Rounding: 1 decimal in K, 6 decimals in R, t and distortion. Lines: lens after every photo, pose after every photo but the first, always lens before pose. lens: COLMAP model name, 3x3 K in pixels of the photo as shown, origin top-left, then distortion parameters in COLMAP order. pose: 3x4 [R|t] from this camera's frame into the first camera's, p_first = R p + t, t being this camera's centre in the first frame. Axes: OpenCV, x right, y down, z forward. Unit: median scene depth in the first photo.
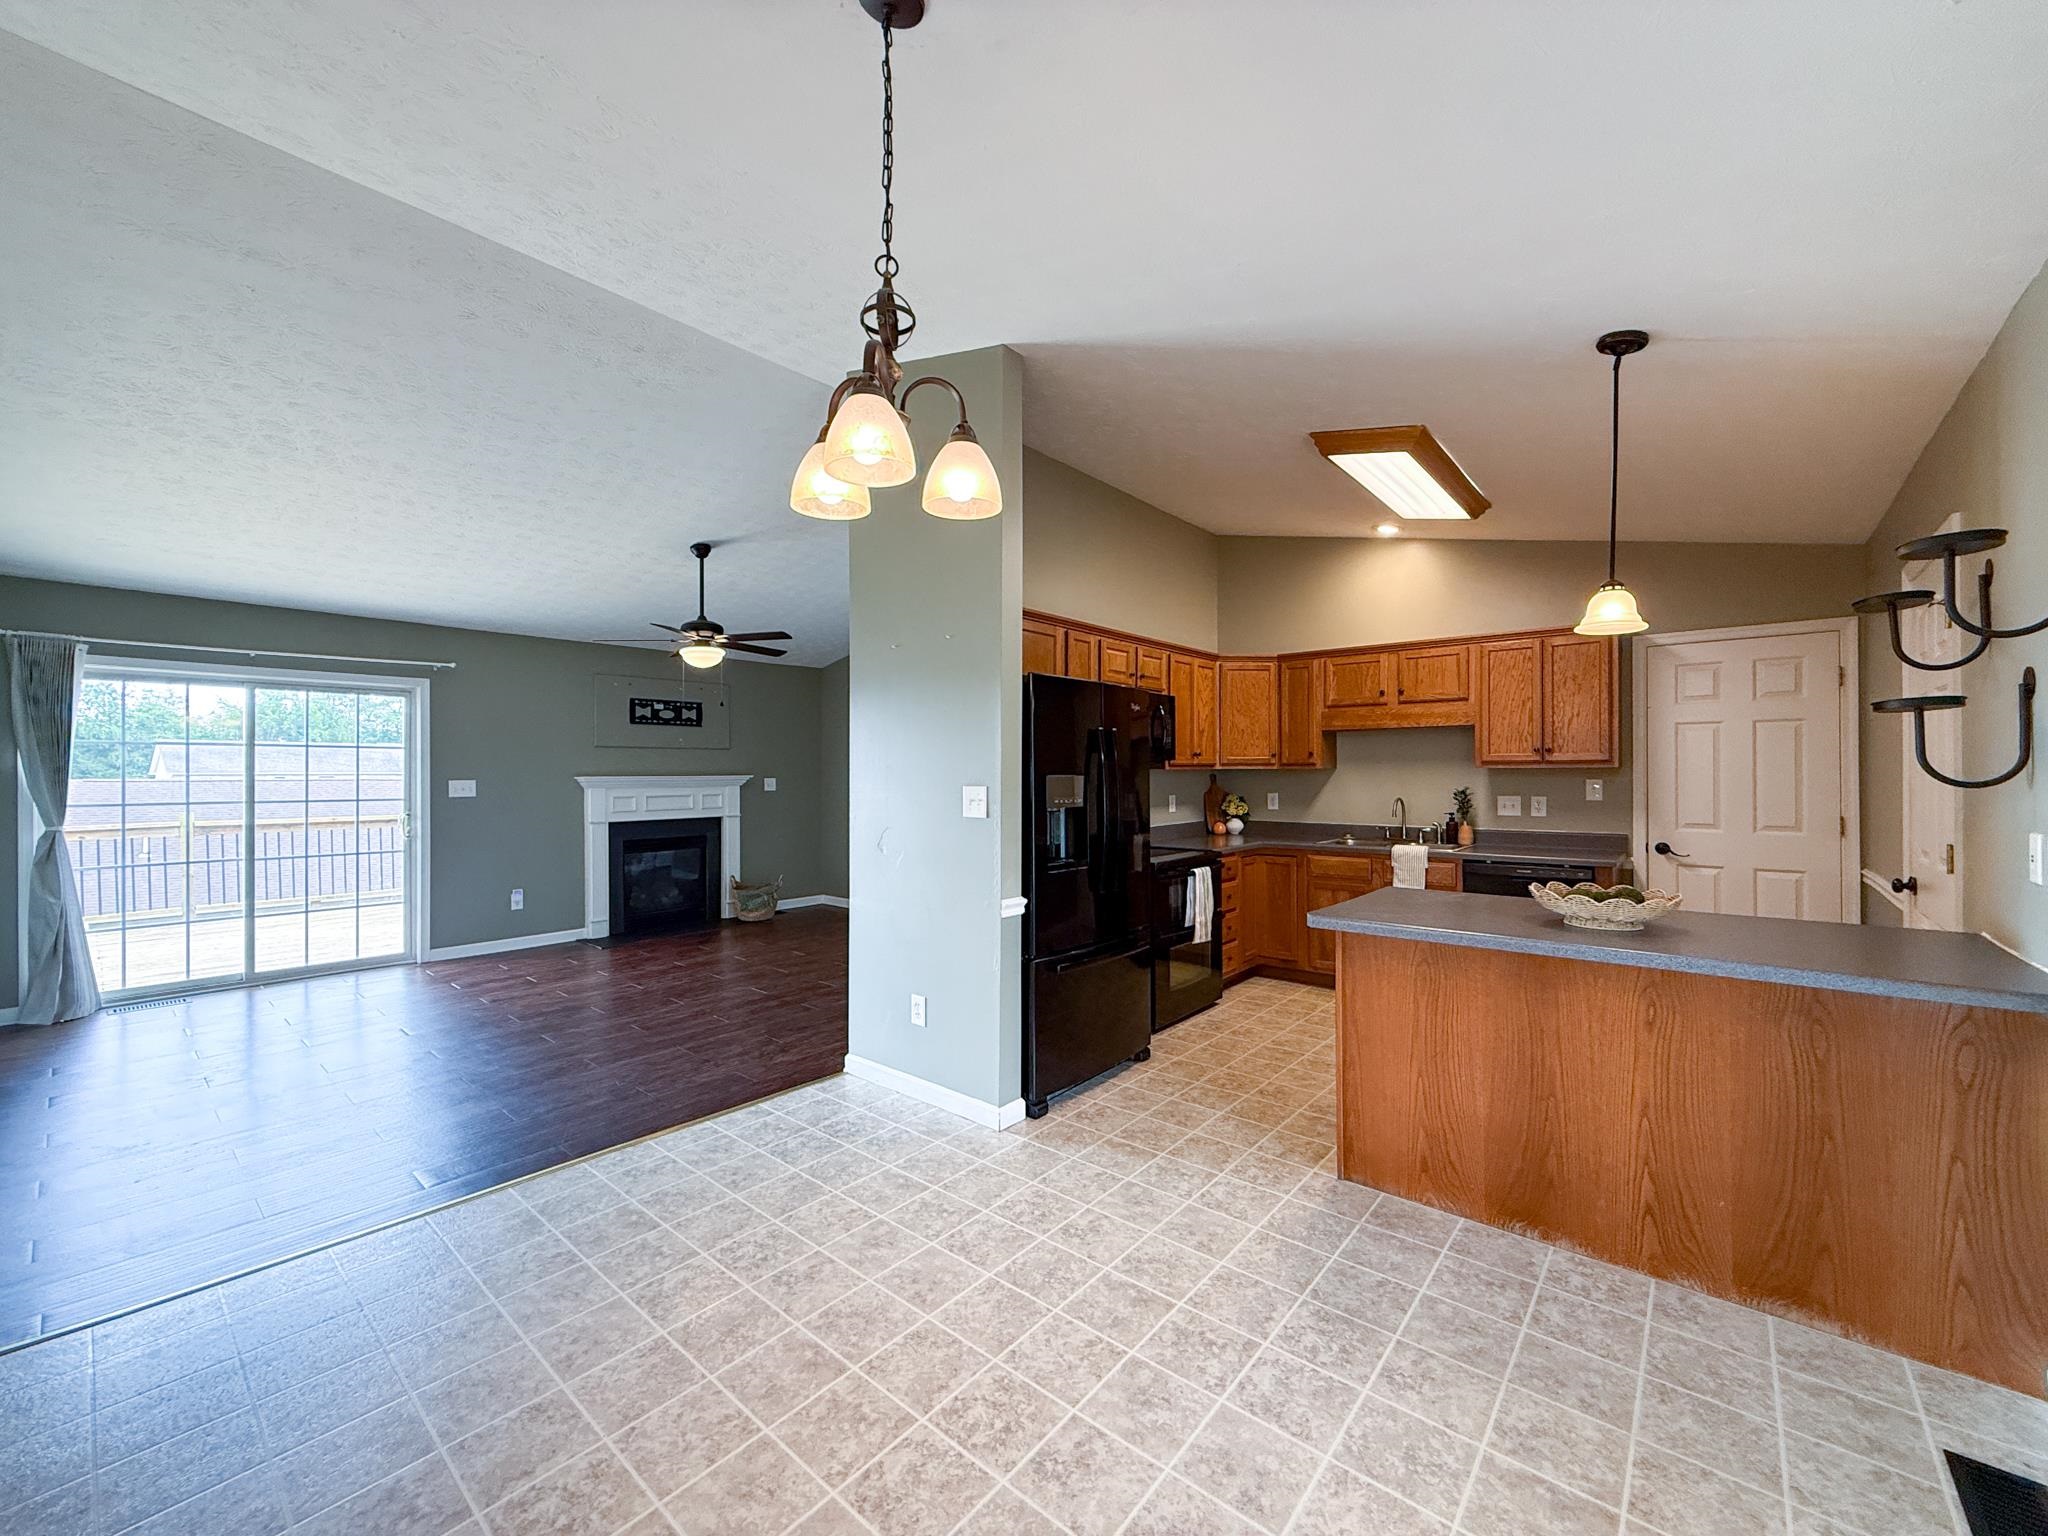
lens RADIAL K [[809.9, 0, 1024.0], [0, 809.9, 768.0], [0, 0, 1]] dist [0.000542, 0.000028]
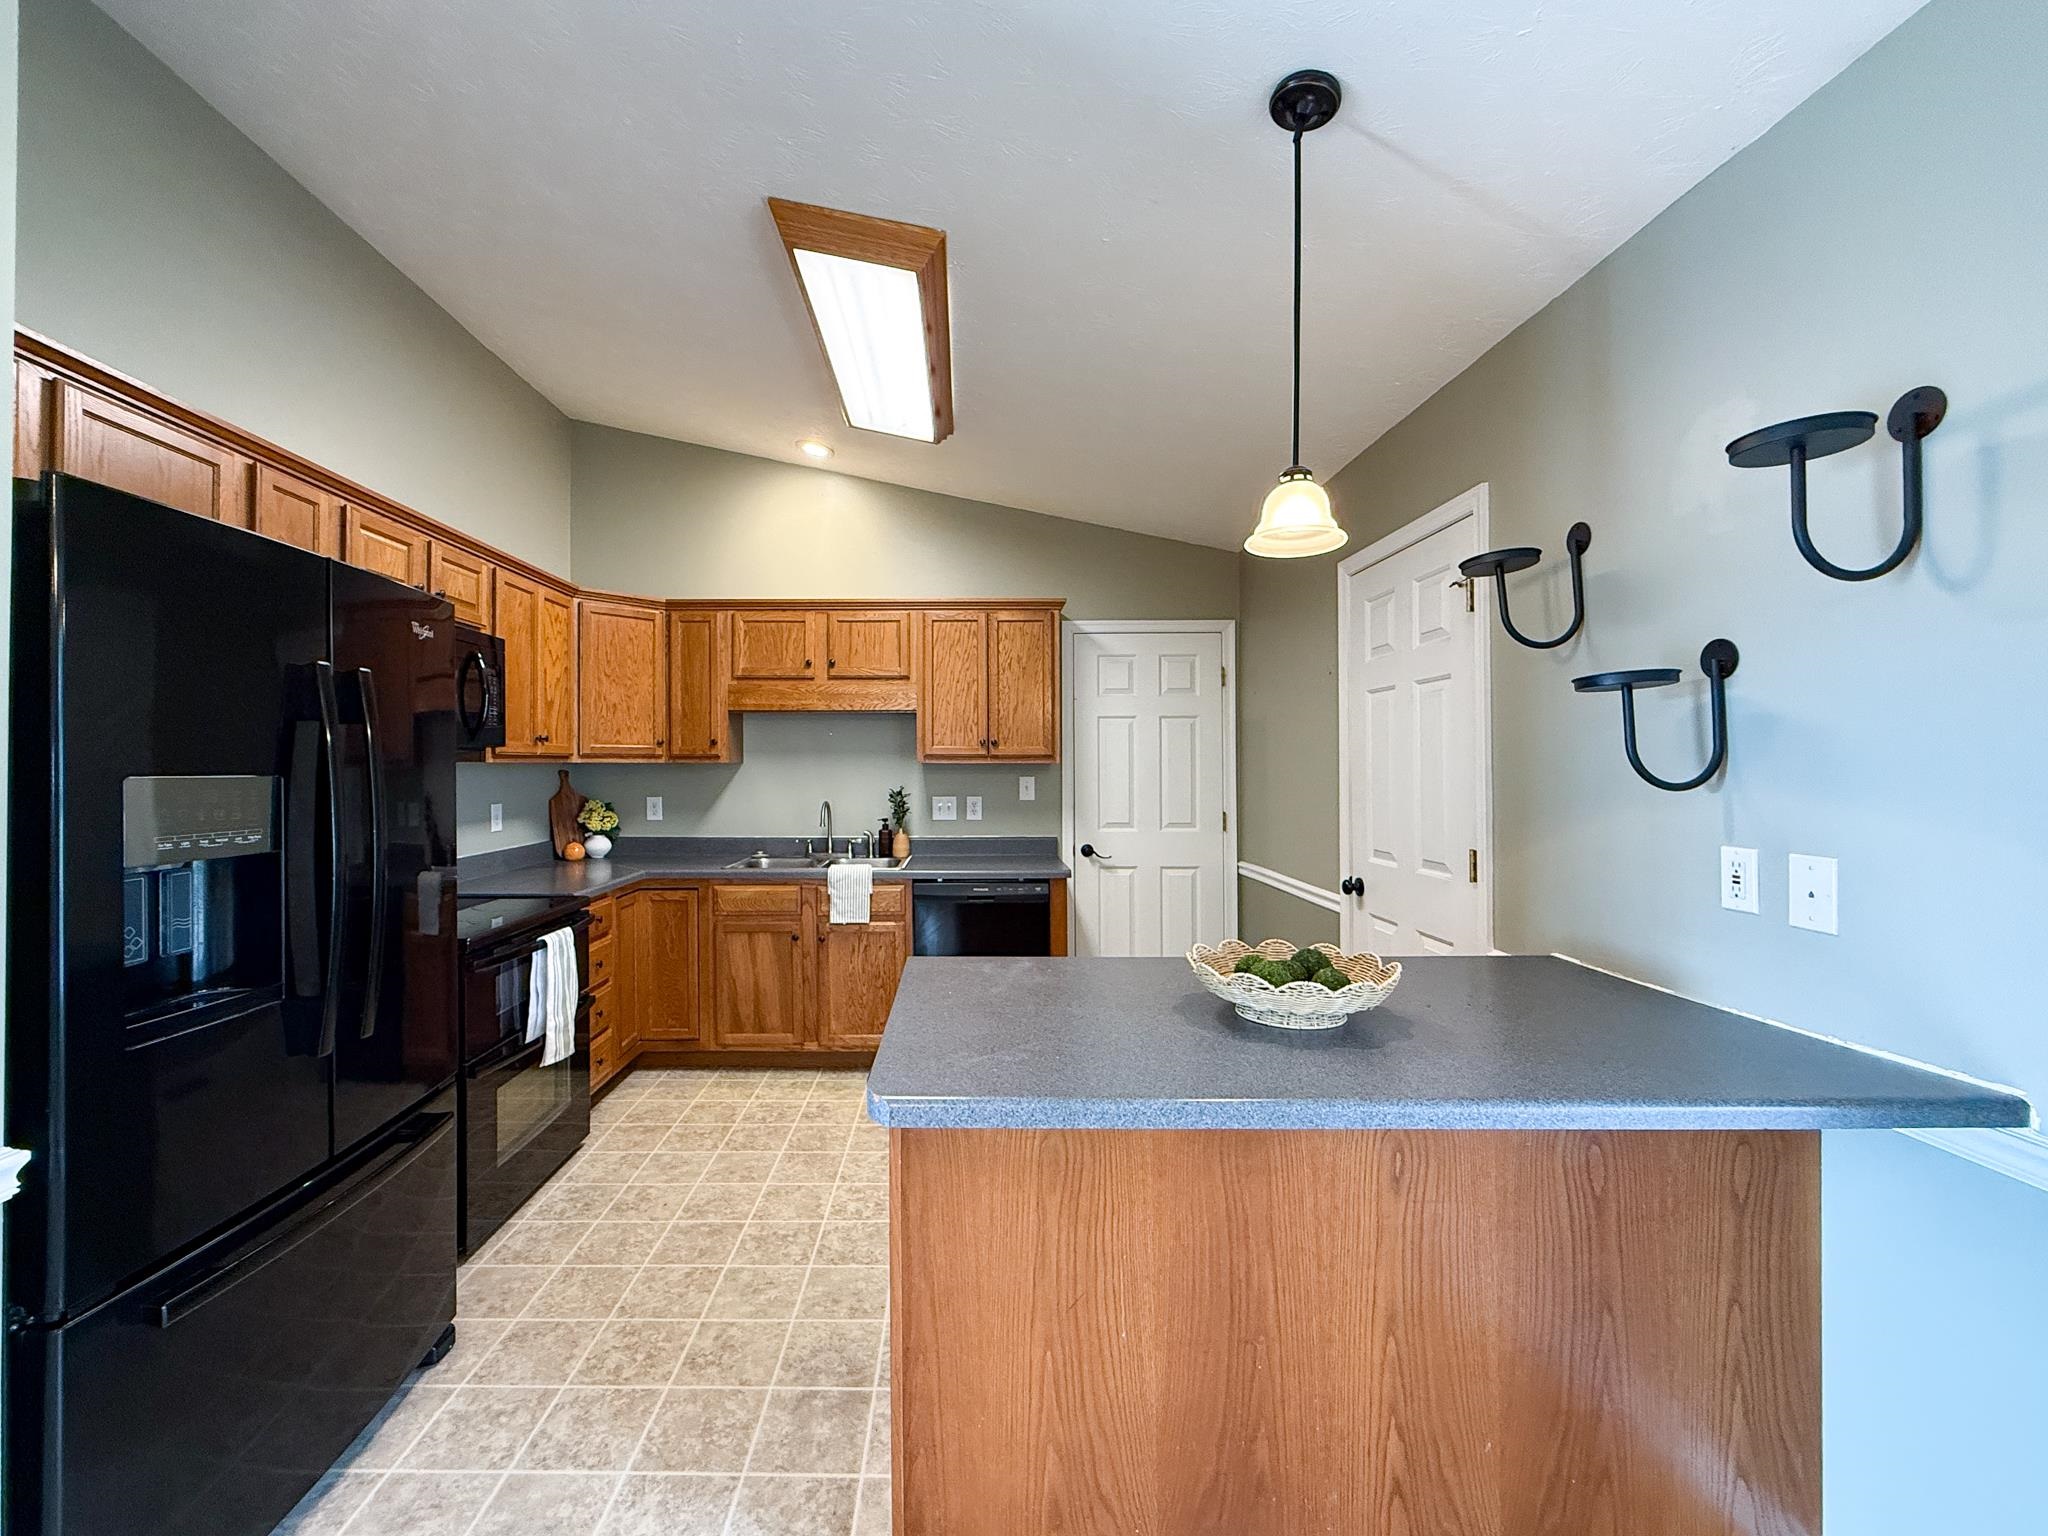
lens RADIAL K [[836.8, 0, 952.6], [0, 836.8, 769.0], [0, 0, 1]] dist [0.001120, -0.000022]
pose [[0.770293, 0.001583, 0.637688, 0.050498], [-0.005878, 0.999972, 0.004619, 0.001740], [-0.637663, -0.007307, 0.770281, 0.332419]]
